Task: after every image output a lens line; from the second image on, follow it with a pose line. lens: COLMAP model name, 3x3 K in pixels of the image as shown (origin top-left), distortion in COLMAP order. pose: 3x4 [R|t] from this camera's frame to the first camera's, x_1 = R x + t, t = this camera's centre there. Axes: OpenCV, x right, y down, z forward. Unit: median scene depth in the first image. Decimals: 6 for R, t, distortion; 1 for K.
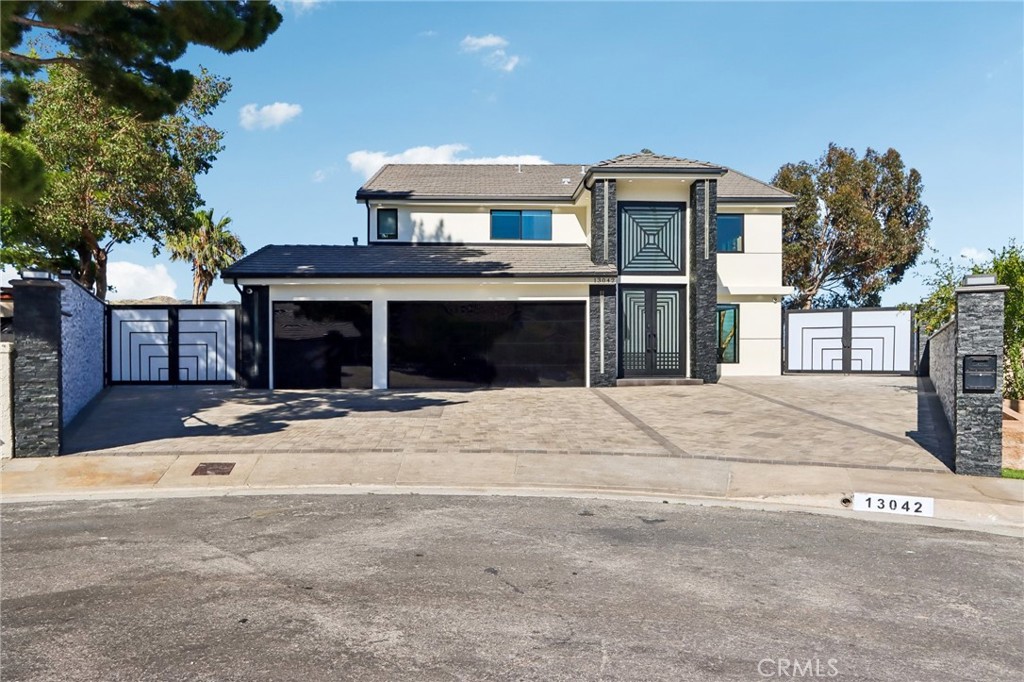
lens RADIAL K [[719.5, 0, 512.0], [0, 719.5, 341.0], [0, 0, 1]] dist [0.002305, 0.000649]
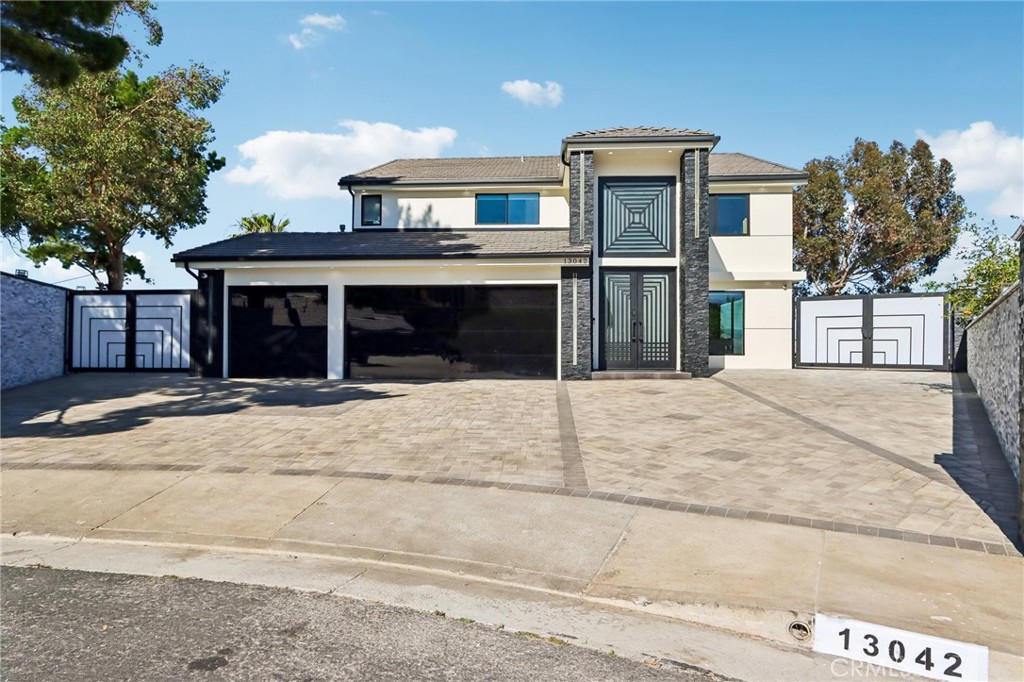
lens RADIAL K [[611.4, 0, 511.8], [0, 611.4, 319.8], [0, 0, 1]] dist [-0.003836, -0.001090]
pose [[0.993589, 0.002154, -0.113031, 0.124986], [-0.004970, 0.999684, -0.024630, 0.007391], [0.112942, 0.025034, 0.993286, 0.219878]]
